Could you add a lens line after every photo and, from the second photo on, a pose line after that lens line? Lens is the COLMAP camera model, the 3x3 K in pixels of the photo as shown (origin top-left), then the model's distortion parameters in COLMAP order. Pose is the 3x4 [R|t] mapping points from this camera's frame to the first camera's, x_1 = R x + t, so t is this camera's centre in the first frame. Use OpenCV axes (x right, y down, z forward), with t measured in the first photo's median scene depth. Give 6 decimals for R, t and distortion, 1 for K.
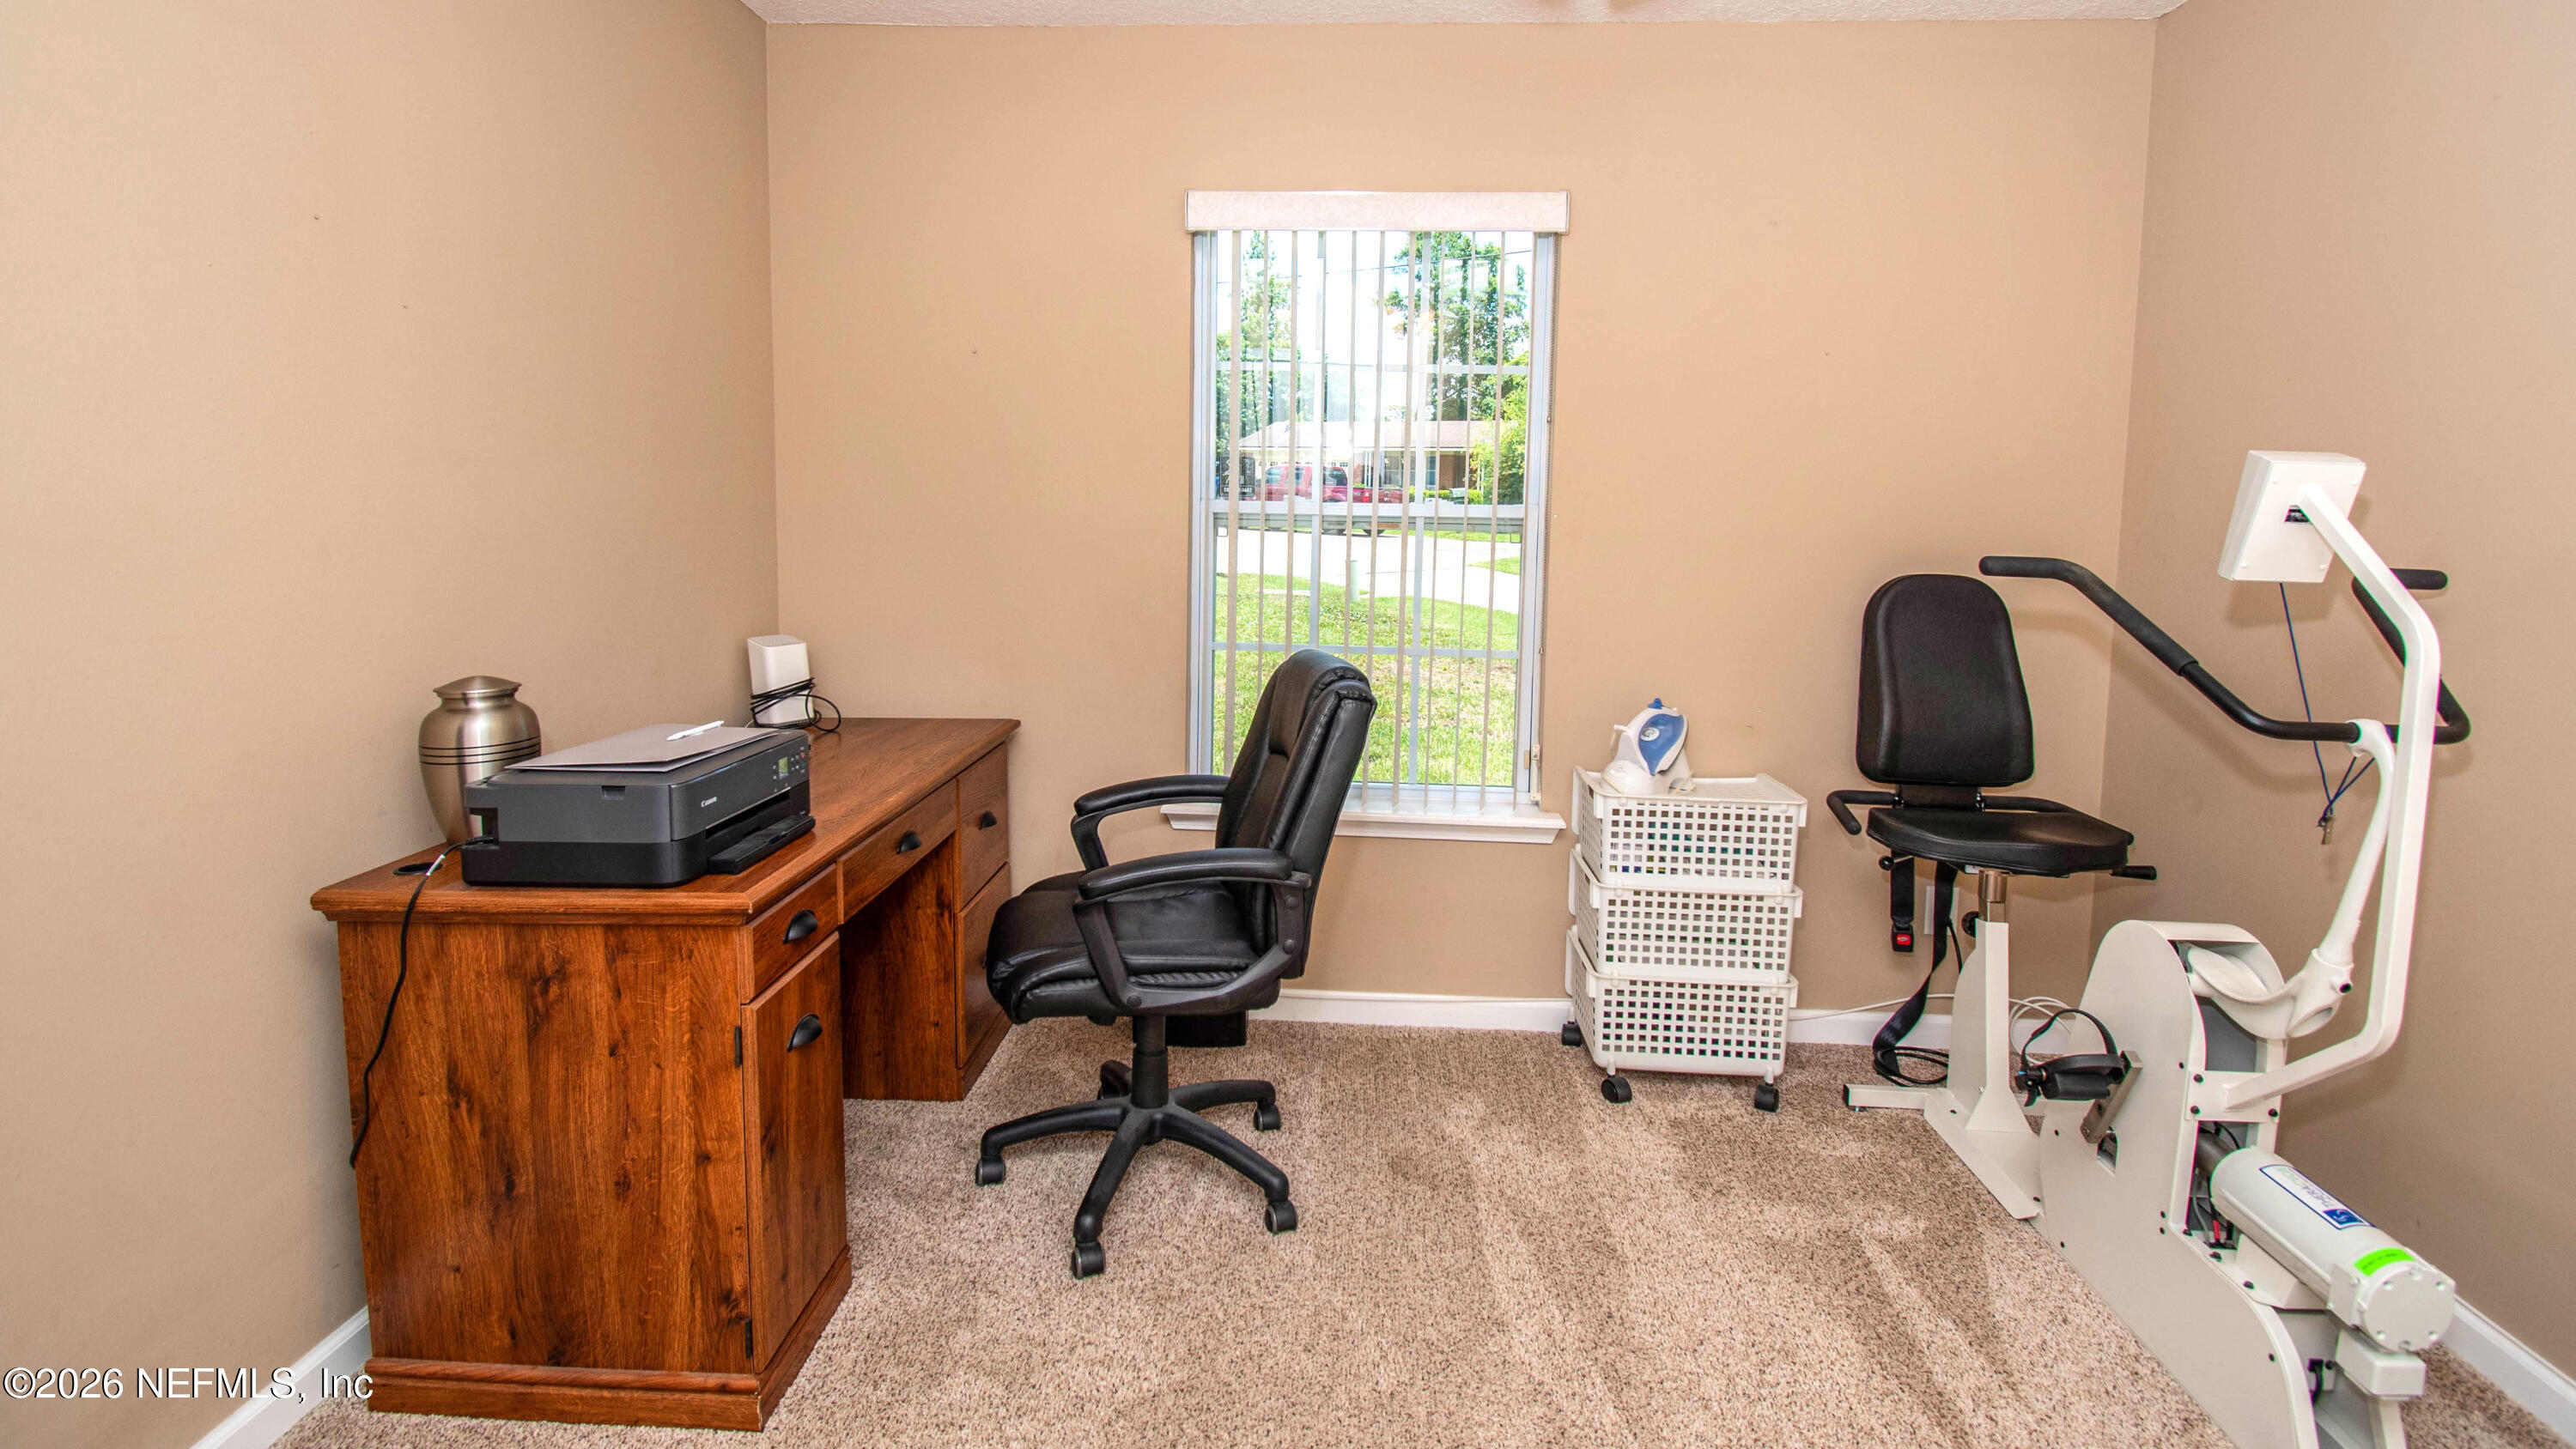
lens RADIAL K [[1210.1, 0, 1338.4], [0, 1210.1, 607.5], [0, 0, 1]] dist [-0.011772, -0.004620]
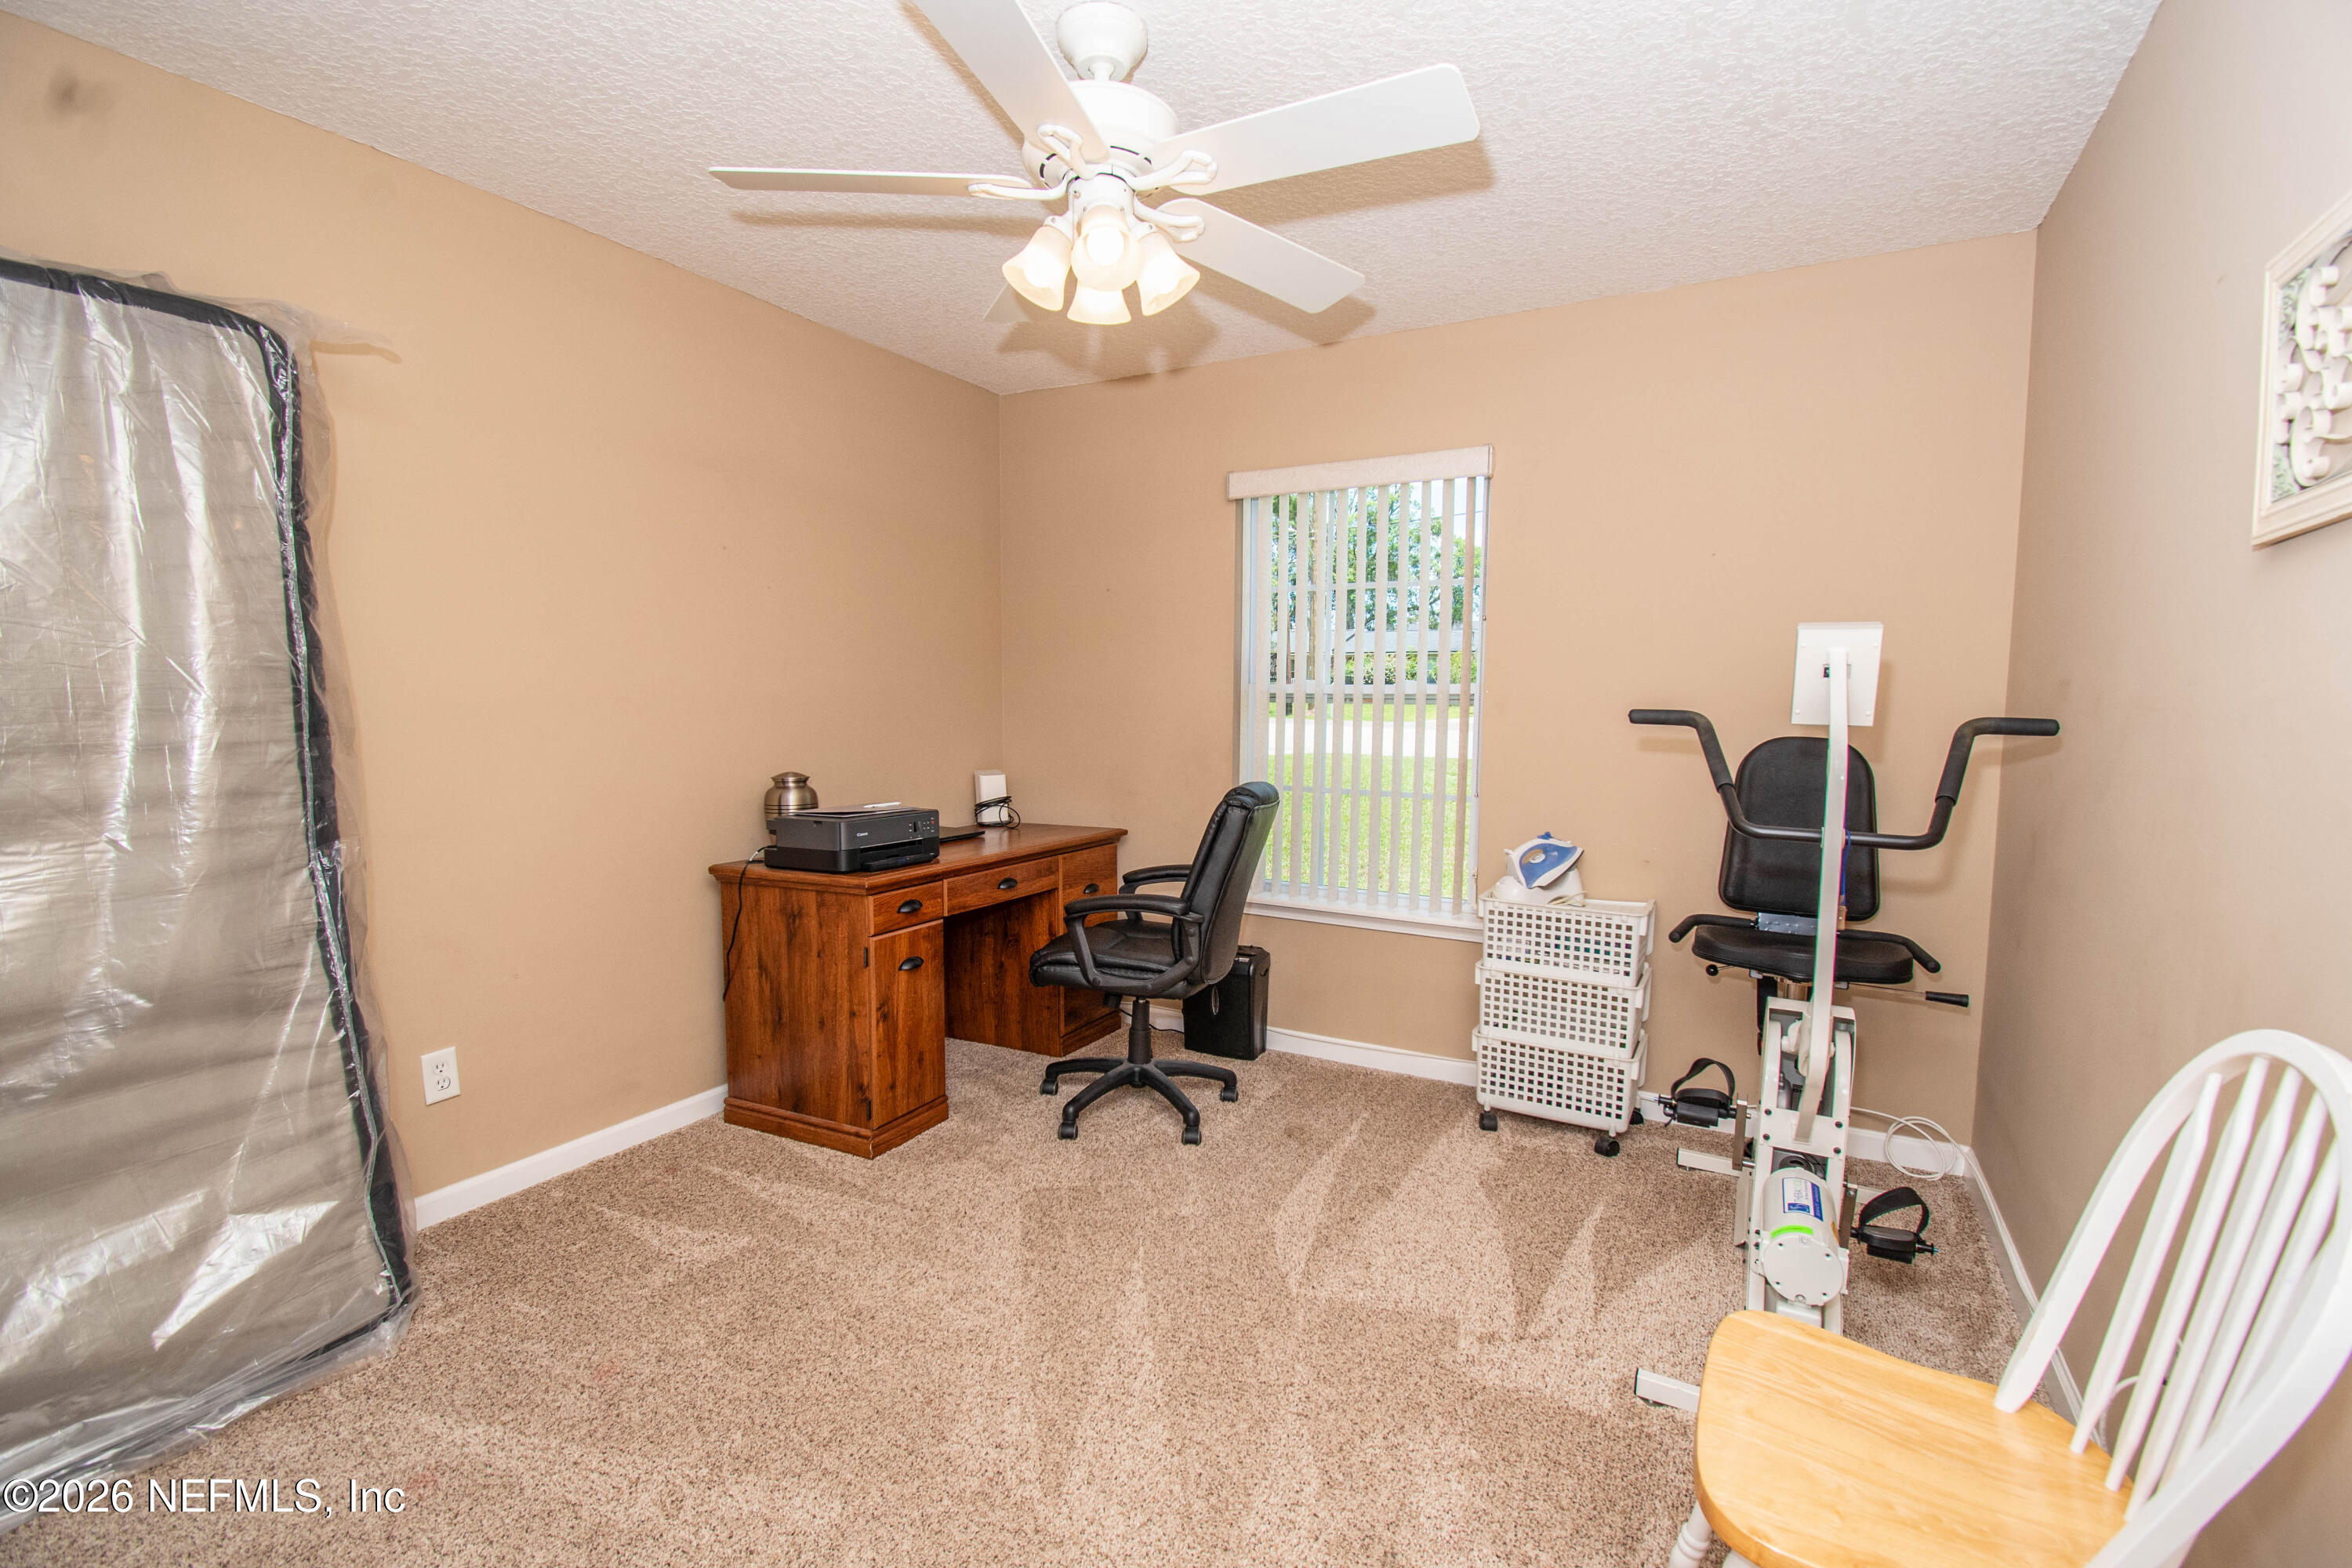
lens RADIAL K [[1078.2, 0, 1181.3], [0, 1078.2, 796.2], [0, 0, 1]] dist [0.001744, -0.017506]
pose [[0.899566, 0.031612, -0.435640, 0.567428], [-0.031412, 0.999477, 0.007663, 0.056435], [0.435654, 0.006791, 0.900088, -0.284711]]
